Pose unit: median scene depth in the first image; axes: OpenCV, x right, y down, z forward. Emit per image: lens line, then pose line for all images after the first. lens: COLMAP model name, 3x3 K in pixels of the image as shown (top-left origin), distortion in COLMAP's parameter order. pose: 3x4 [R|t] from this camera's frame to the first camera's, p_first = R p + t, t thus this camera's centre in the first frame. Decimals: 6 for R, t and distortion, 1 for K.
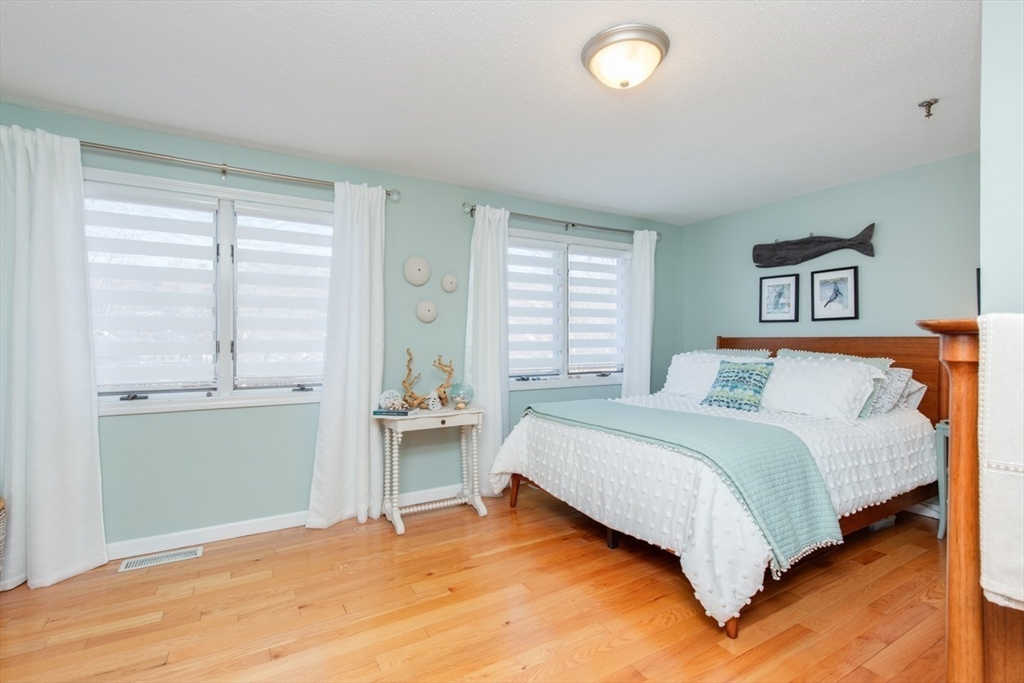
lens RADIAL K [[475.7, 0, 529.8], [0, 475.7, 339.2], [0, 0, 1]] dist [0.003504, -0.001210]
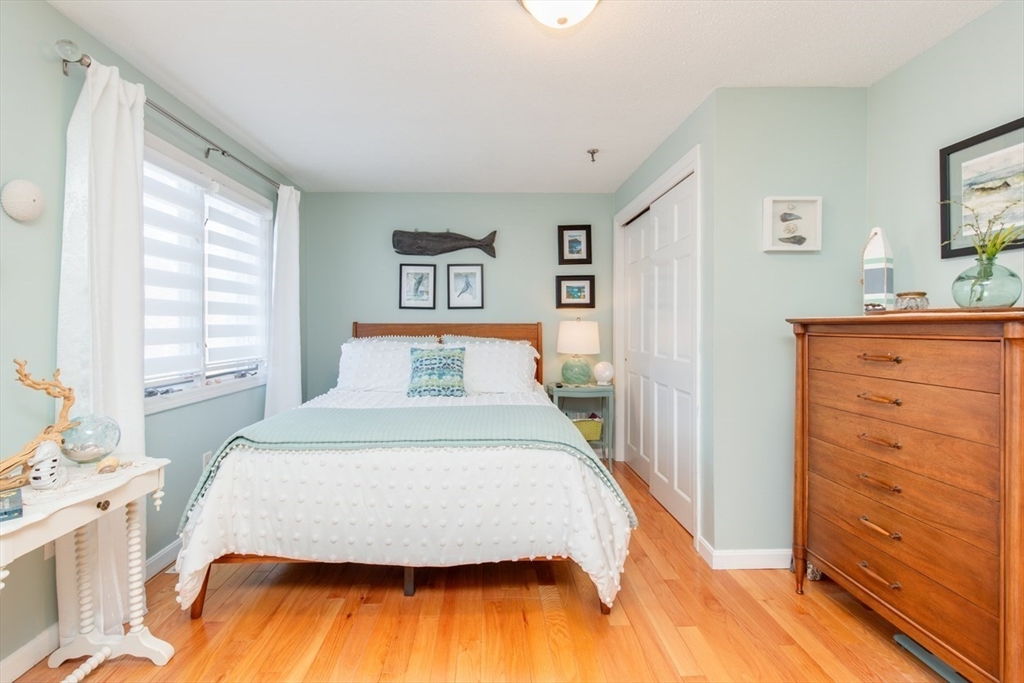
lens RADIAL K [[475.7, 0, 499.4], [0, 475.7, 325.2], [0, 0, 1]] dist [0.003504, -0.001210]
pose [[0.514576, 0.000939, 0.857445, -0.320079], [-0.001300, 0.999999, -0.000315, -0.000042], [-0.857444, -0.000953, 0.514576, 0.365534]]
